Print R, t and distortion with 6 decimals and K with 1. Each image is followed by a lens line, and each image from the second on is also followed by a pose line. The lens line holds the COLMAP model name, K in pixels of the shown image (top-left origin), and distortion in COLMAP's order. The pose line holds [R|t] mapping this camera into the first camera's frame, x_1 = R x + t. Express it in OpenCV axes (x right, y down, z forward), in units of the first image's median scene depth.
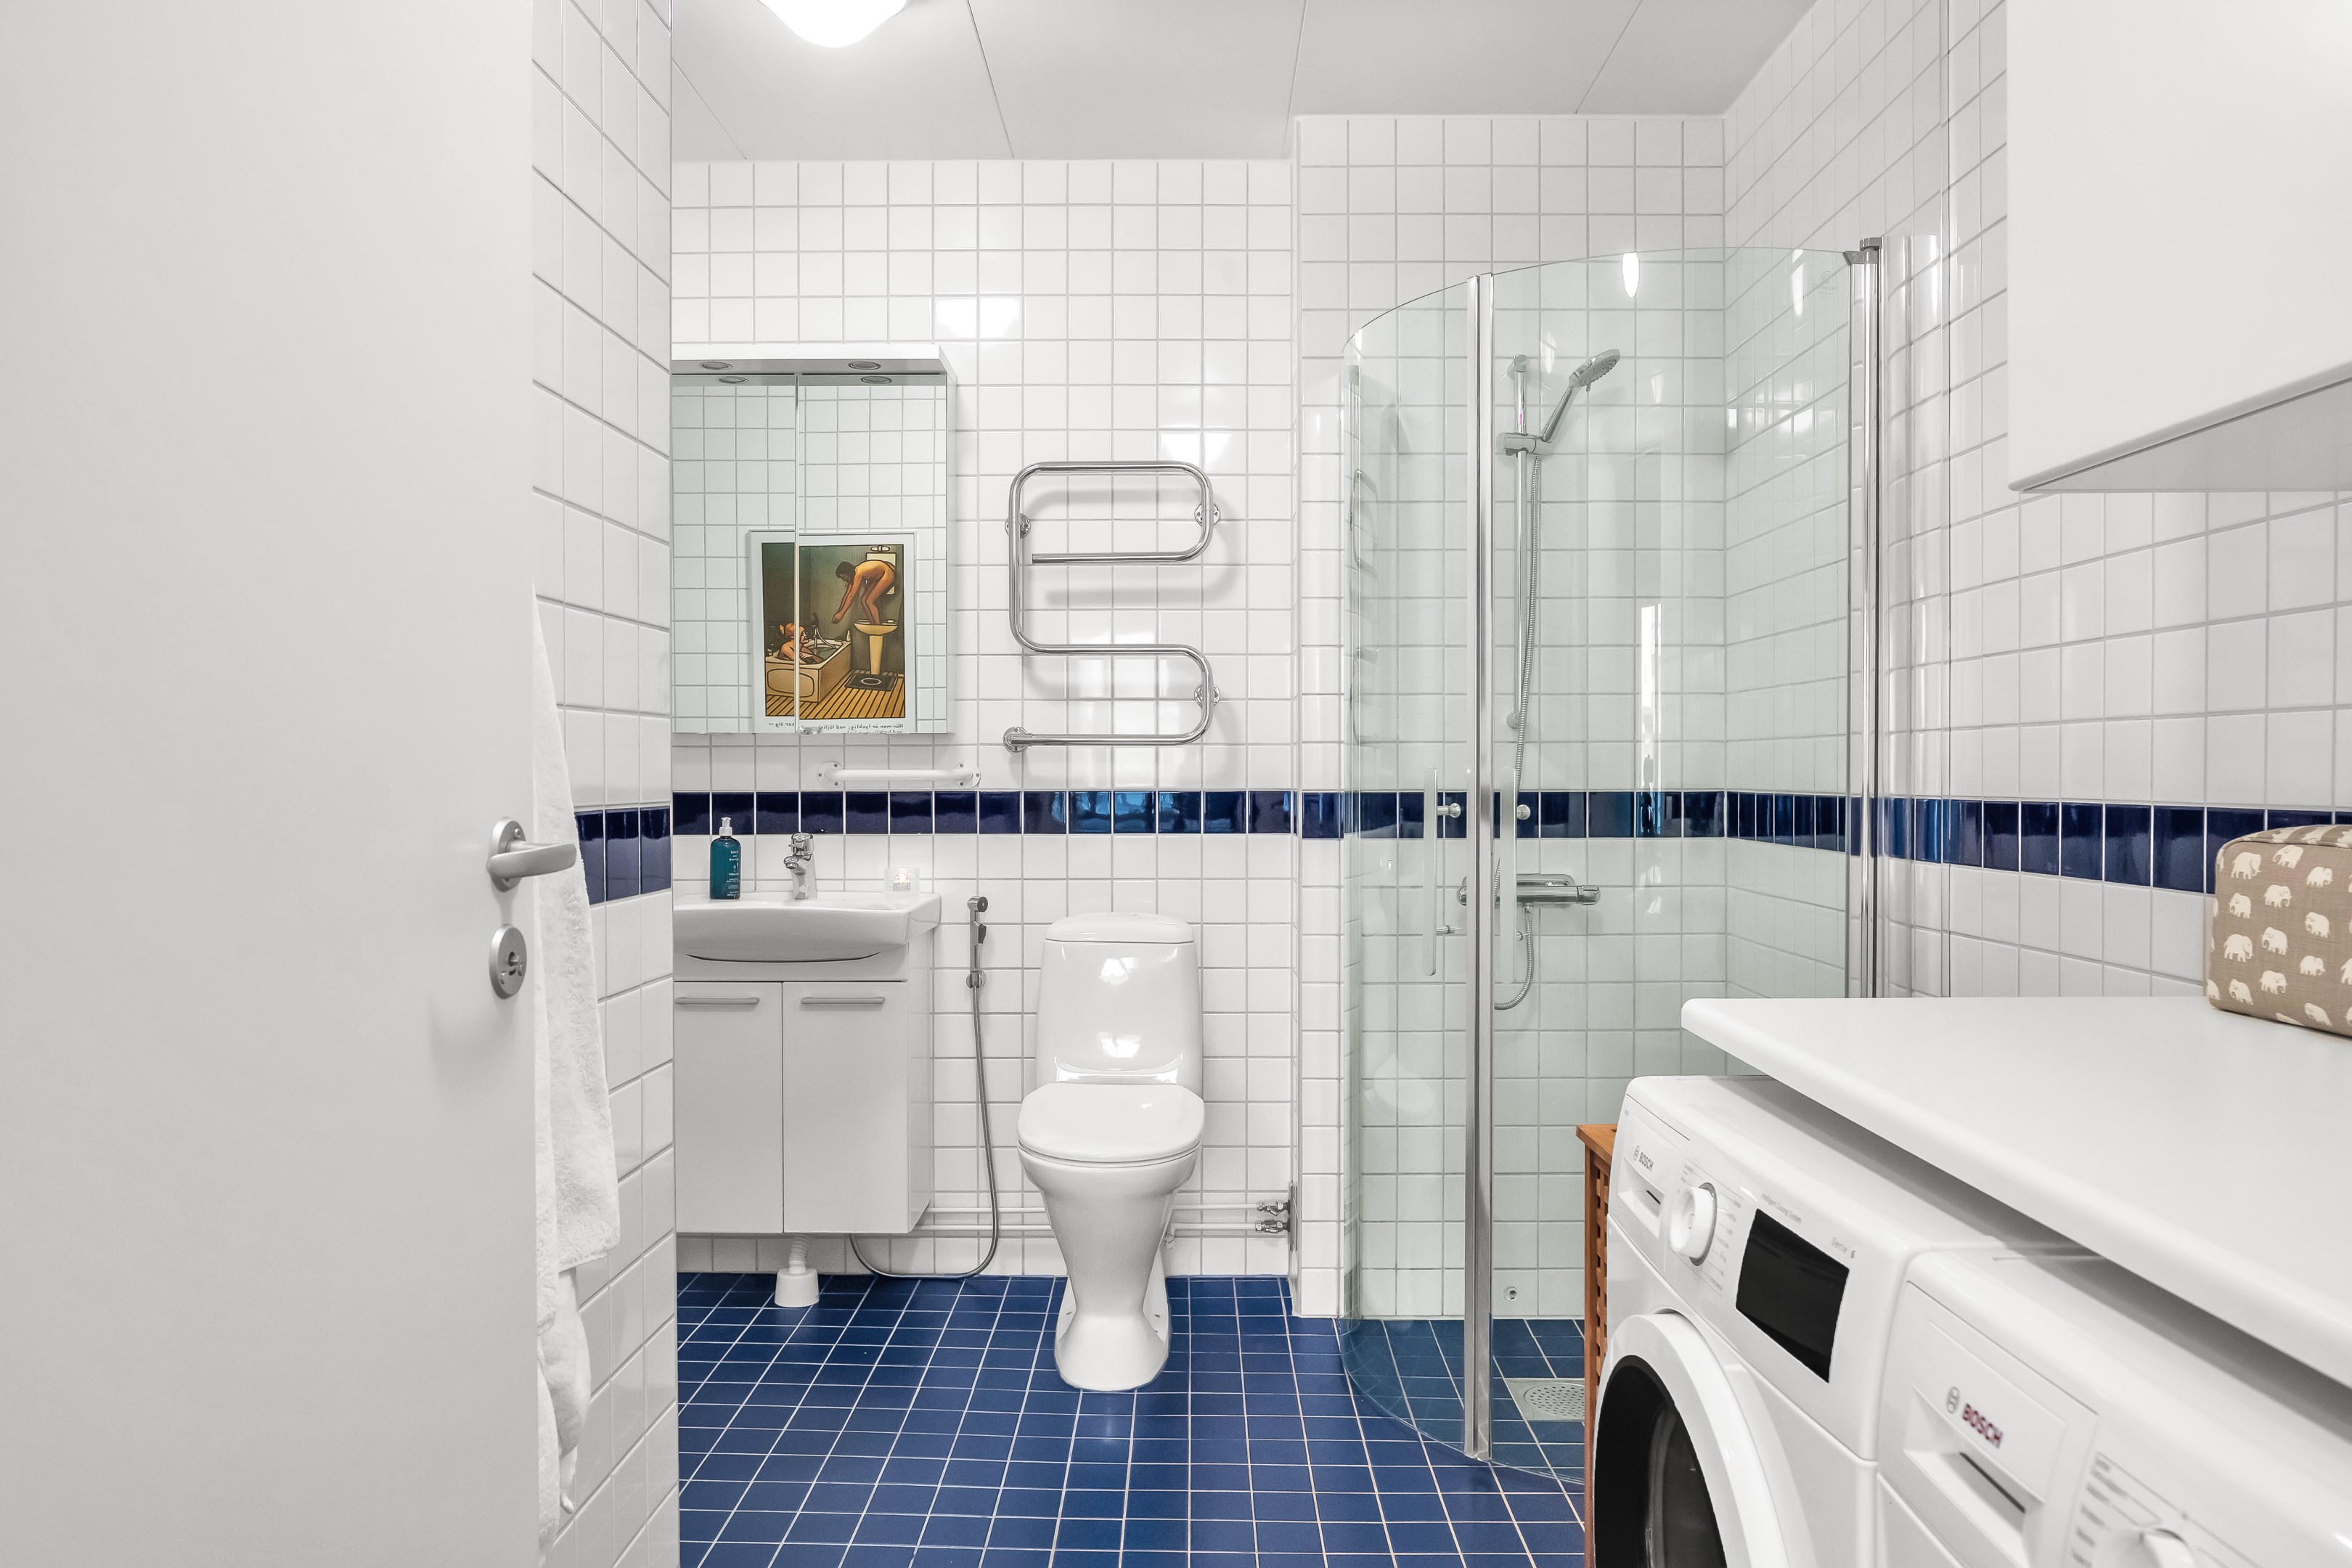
lens RADIAL K [[1642.5, 0, 1169.0], [0, 1642.5, 807.0], [0, 0, 1]] dist [-0.012631, 0.008400]
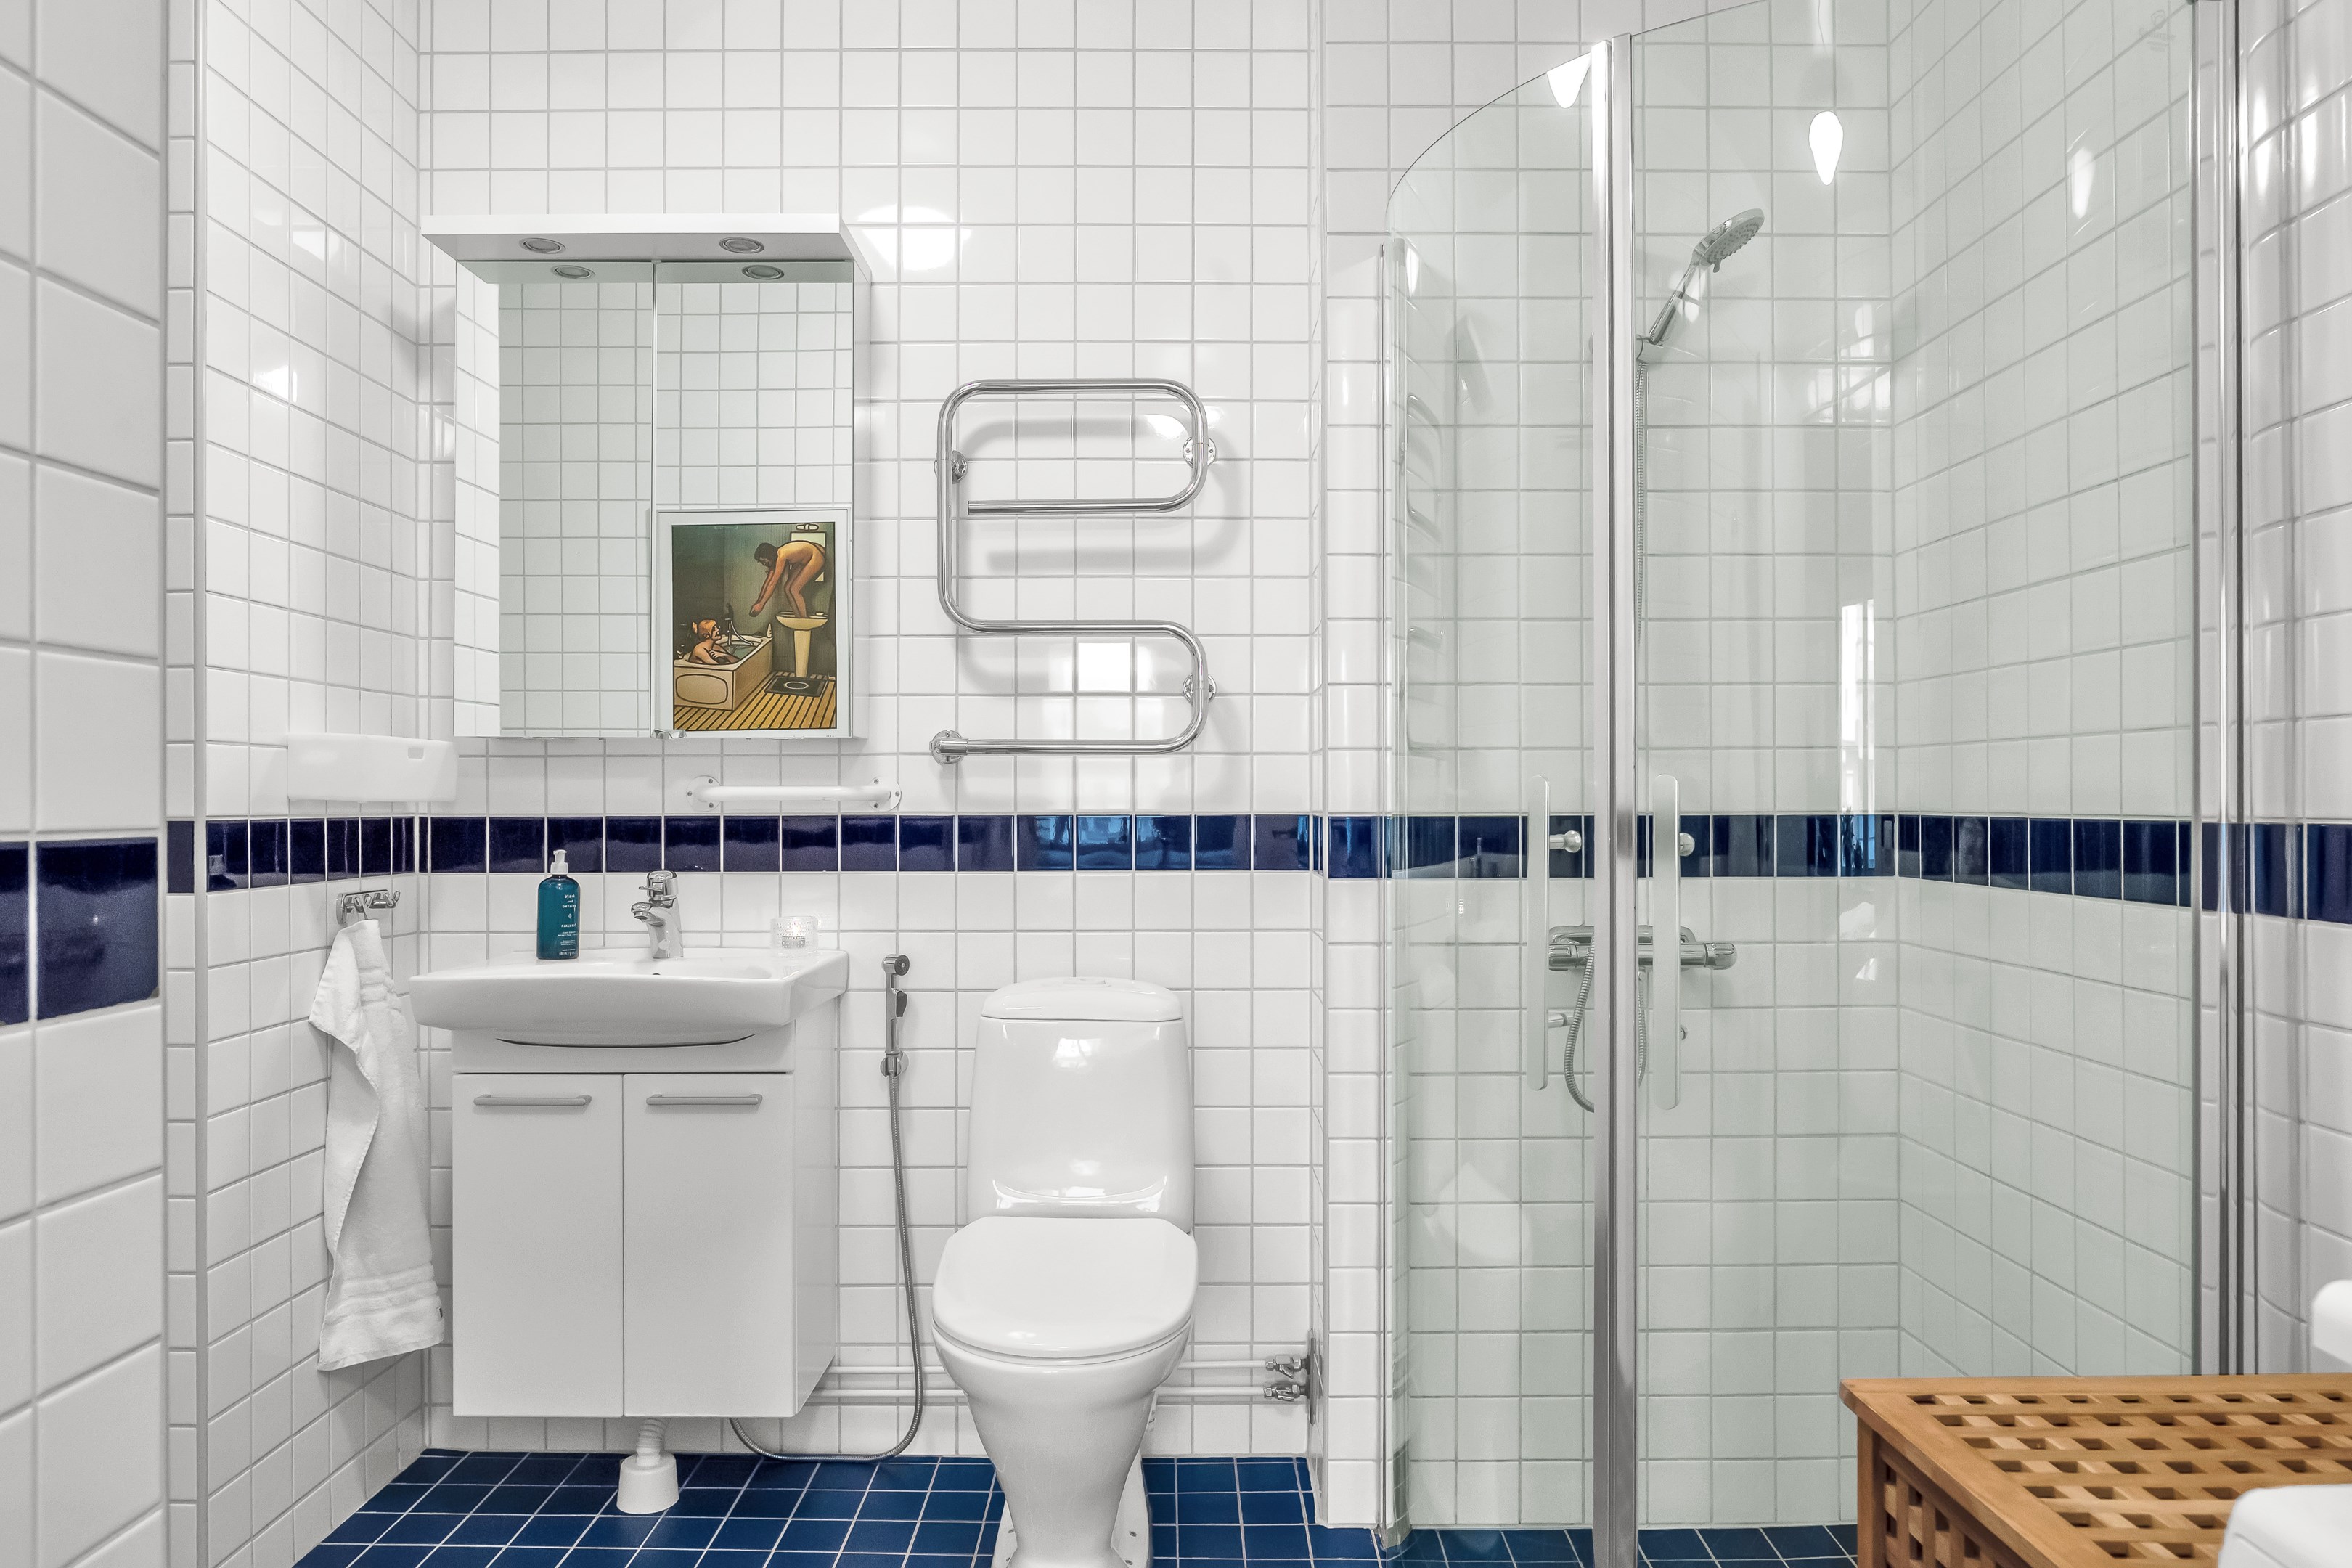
lens RADIAL K [[1642.5, 0, 1168.6], [0, 1642.5, 778.9], [0, 0, 1]] dist [-0.012631, 0.008400]
pose [[0.999963, 0.000011, 0.008547, 0.002425], [0.000278, 0.999429, -0.033788, -0.000739], [-0.008542, 0.033789, 0.999392, 0.246025]]
